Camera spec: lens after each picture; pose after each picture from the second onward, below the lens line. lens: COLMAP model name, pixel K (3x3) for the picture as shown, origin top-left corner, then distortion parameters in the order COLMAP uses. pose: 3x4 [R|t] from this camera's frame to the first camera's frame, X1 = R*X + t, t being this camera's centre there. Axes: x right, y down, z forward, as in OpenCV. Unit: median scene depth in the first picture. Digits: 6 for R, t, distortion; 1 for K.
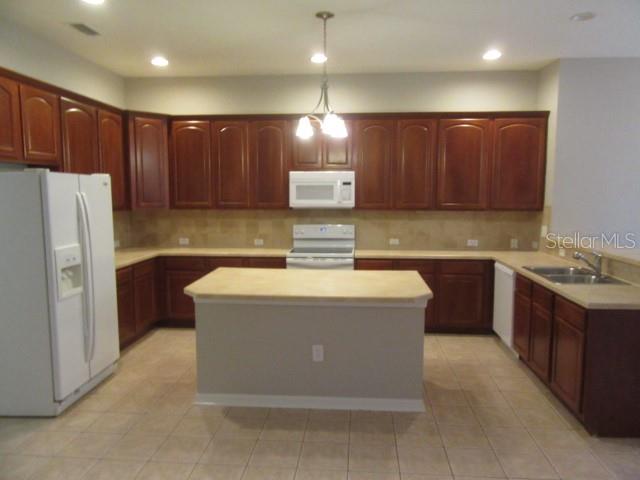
lens RADIAL K [[479.3, 0, 322.1], [0, 479.3, 239.7], [0, 0, 1]] dist [-0.006163, 0.014407]
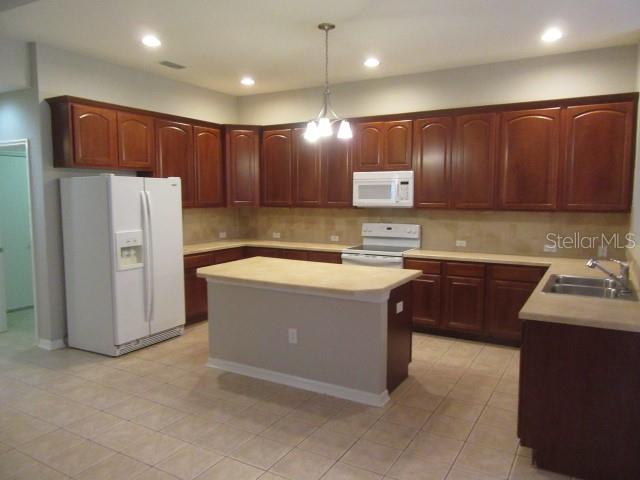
lens RADIAL K [[479.3, 0, 322.3], [0, 479.3, 239.3], [0, 0, 1]] dist [-0.006163, 0.014407]
pose [[0.898884, 0.039305, -0.436420, 0.449939], [-0.043164, 0.999067, 0.001073, 0.009471], [0.436055, 0.017873, 0.899743, 0.029447]]
